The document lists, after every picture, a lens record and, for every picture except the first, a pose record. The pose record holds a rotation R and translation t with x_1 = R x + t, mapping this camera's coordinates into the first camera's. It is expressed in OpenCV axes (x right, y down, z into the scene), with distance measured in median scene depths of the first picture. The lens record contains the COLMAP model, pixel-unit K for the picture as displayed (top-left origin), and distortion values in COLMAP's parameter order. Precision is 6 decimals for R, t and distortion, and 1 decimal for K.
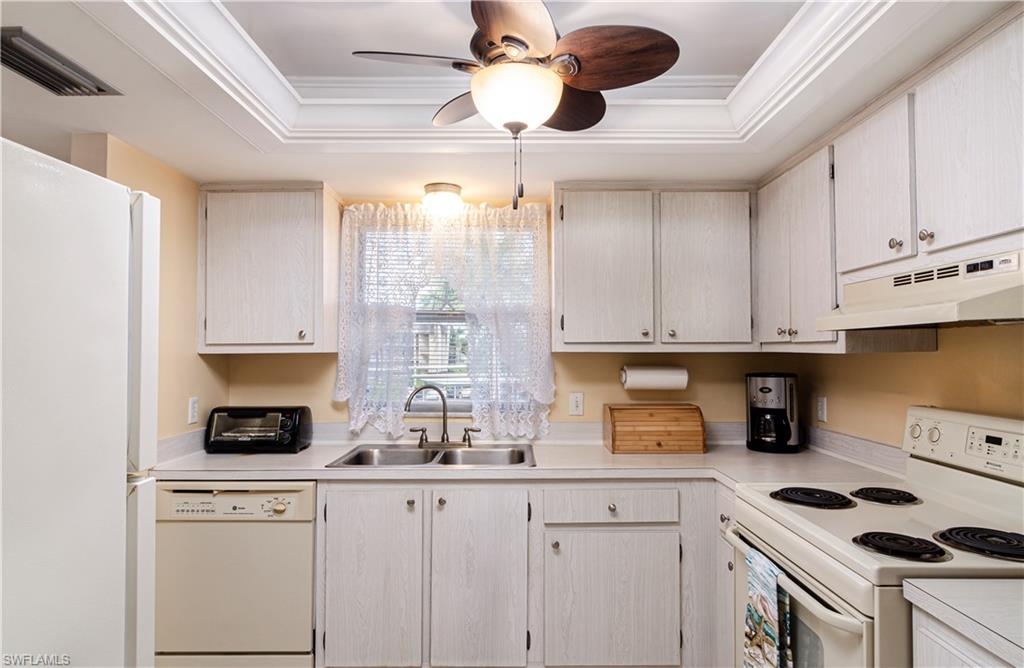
lens RADIAL K [[587.6, 0, 512.0], [0, 587.6, 334.0], [0, 0, 1]] dist [-0.005253, -0.001241]
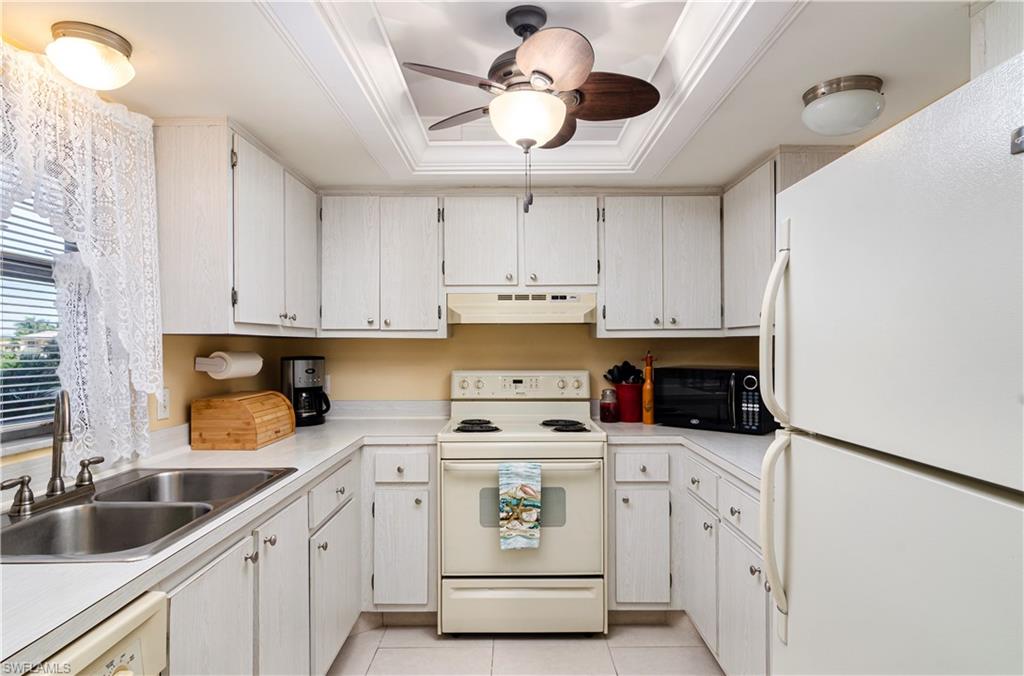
lens RADIAL K [[576.5, 0, 525.3], [0, 576.5, 360.1], [0, 0, 1]] dist [-0.001660, -0.000178]
pose [[-0.013669, -0.026291, 0.999561, -1.161464], [-0.028077, 0.999270, 0.025899, 0.055299], [-0.999512, -0.027711, -0.014397, 1.002568]]
